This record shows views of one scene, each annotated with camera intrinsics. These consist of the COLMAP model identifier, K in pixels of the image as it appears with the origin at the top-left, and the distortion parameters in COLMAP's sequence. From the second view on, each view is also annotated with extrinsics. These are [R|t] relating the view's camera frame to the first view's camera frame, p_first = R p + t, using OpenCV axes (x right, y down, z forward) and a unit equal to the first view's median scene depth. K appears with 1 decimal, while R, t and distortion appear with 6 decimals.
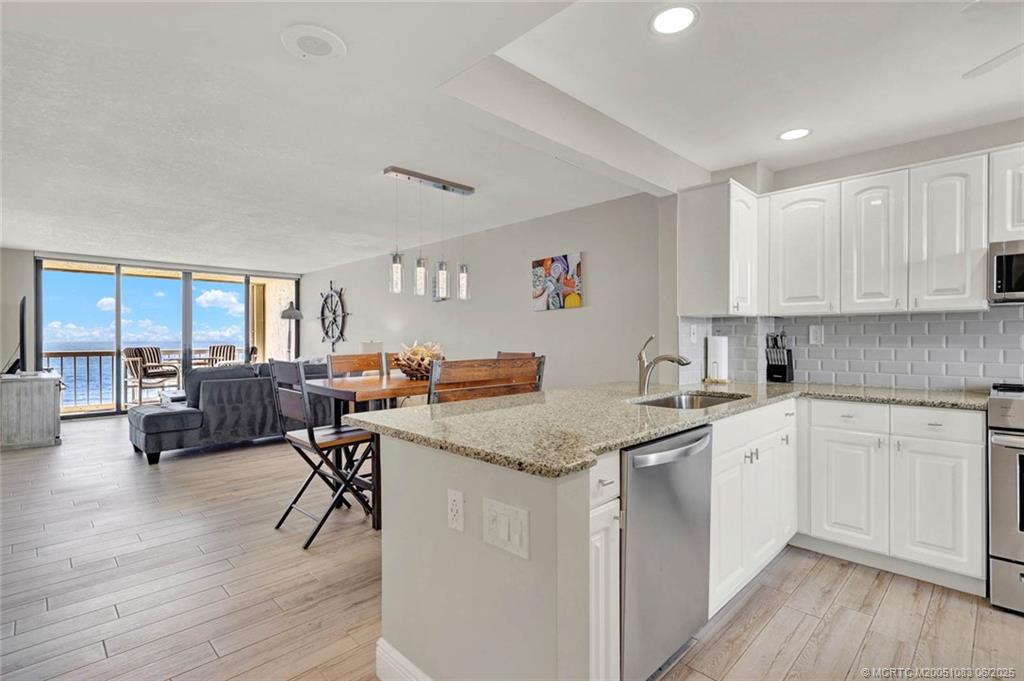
lens RADIAL K [[486.3, 0, 512.0], [0, 486.3, 340.5], [0, 0, 1]] dist [0.003005, 0.000260]
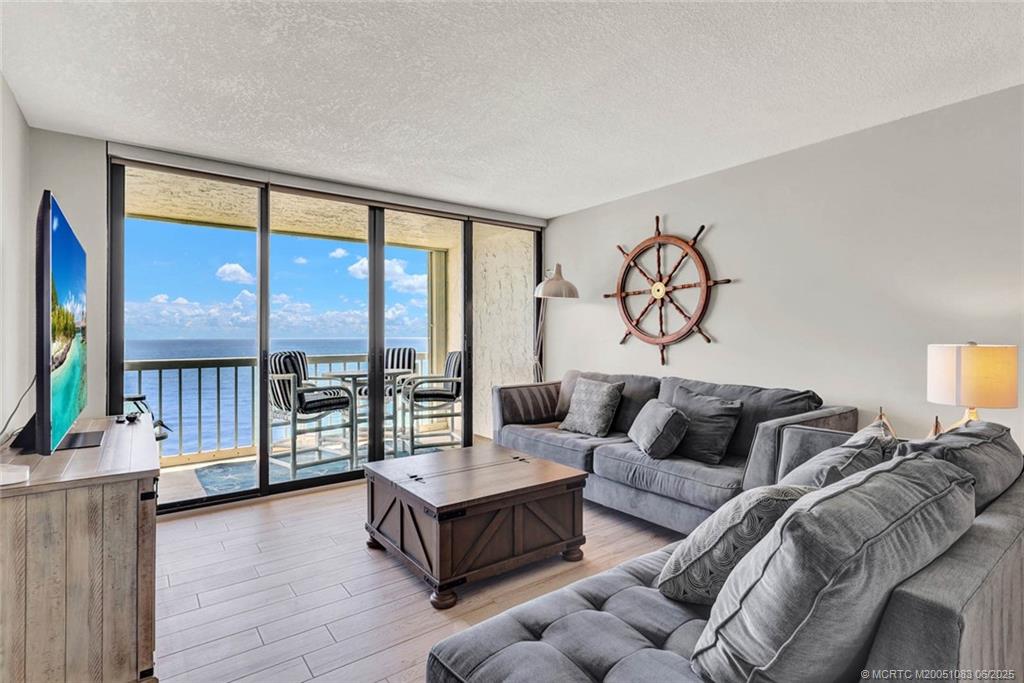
lens RADIAL K [[494.6, 0, 509.6], [0, 494.6, 339.0], [0, 0, 1]] dist [-0.009962, -0.000268]
pose [[0.991290, -0.003277, -0.131656, -0.698124], [0.003999, 0.999978, 0.005221, -0.006404], [0.131636, -0.005702, 0.991282, 0.762172]]
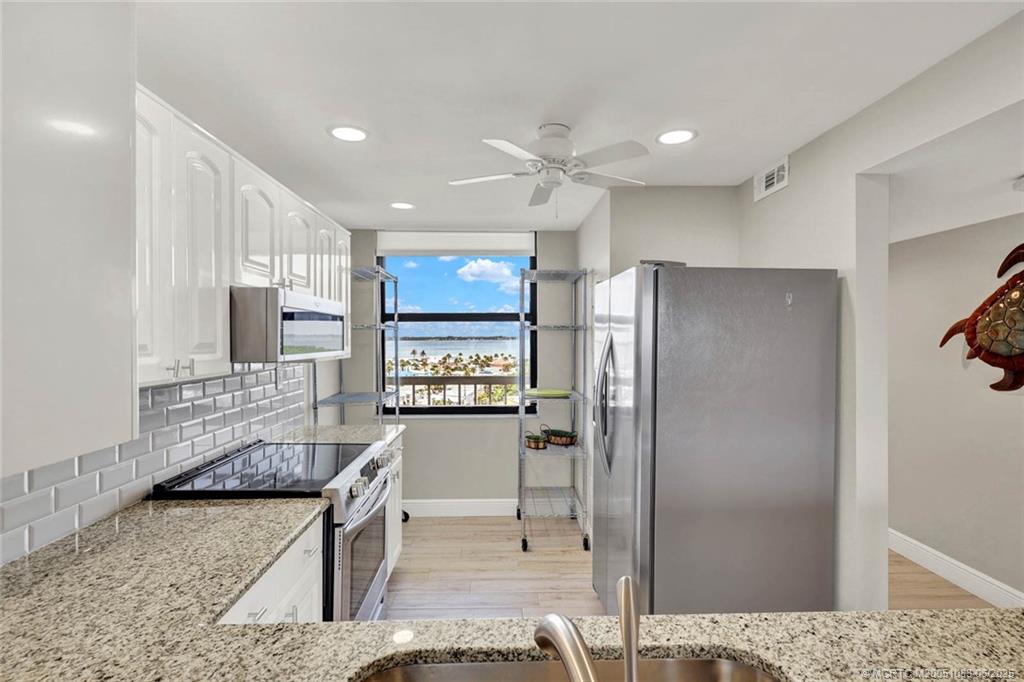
lens RADIAL K [[487.3, 0, 506.1], [0, 487.3, 332.6], [0, 0, 1]] dist [0.001254, -0.000280]
pose [[-0.725710, 0.003914, 0.687990, 0.088869], [0.000002, 0.999984, -0.005687, -0.054042], [-0.688001, -0.004126, -0.725698, 0.552284]]
